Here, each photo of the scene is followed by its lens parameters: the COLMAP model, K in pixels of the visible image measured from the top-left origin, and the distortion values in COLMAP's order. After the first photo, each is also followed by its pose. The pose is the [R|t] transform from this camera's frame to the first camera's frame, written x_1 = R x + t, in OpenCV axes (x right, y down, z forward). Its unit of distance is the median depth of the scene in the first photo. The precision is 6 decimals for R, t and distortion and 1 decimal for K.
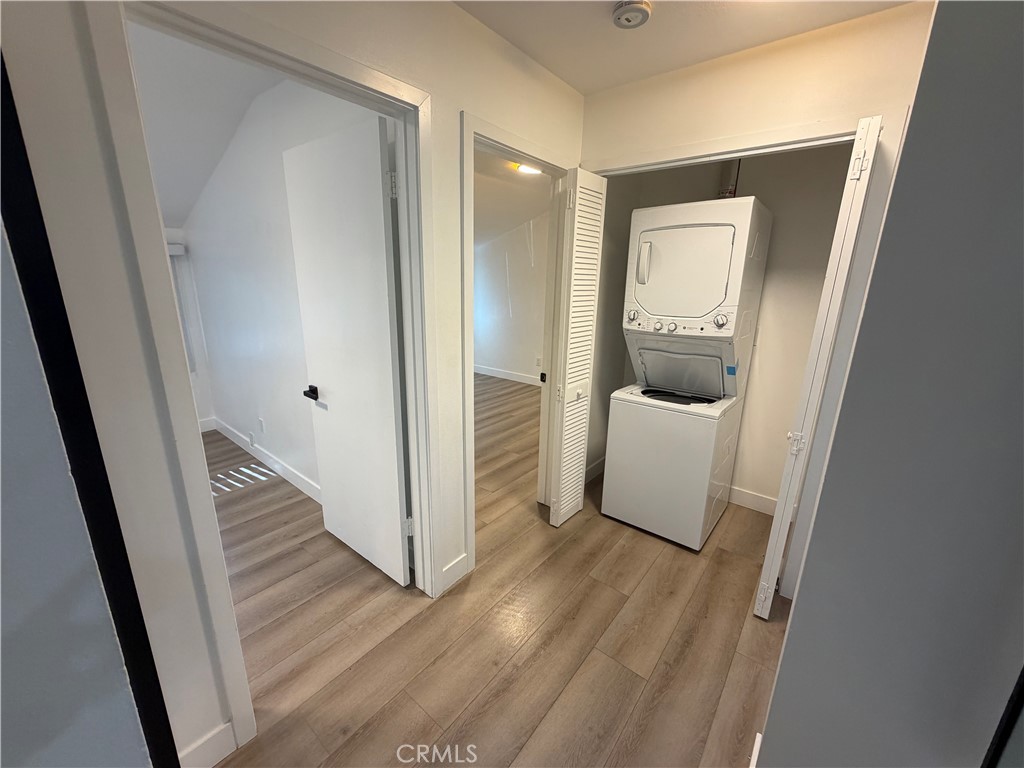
lens RADIAL K [[406.7, 0, 511.4], [0, 406.7, 386.3], [0, 0, 1]] dist [0.003561, 0.000793]
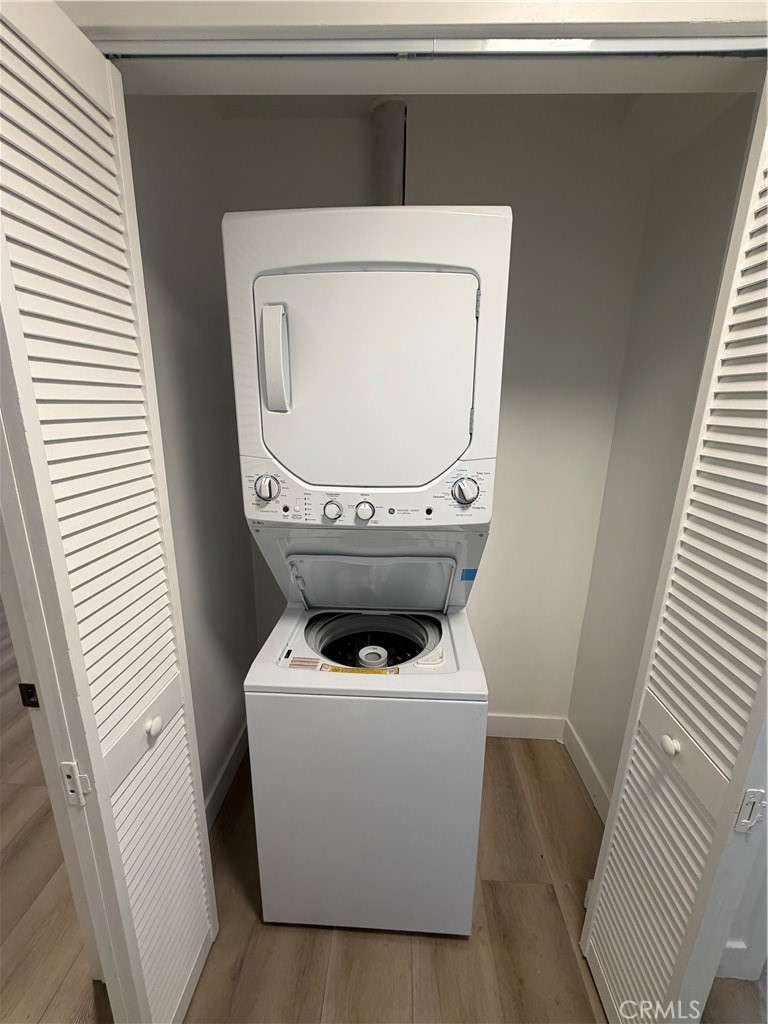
lens RADIAL K [[406.7, 0, 383.3], [0, 406.7, 510.5], [0, 0, 1]] dist [0.003561, 0.000793]
pose [[0.803886, -0.155840, 0.574005, 0.163277], [0.151242, 0.986902, 0.056127, -0.165948], [-0.575233, 0.041694, 0.816926, 0.631247]]
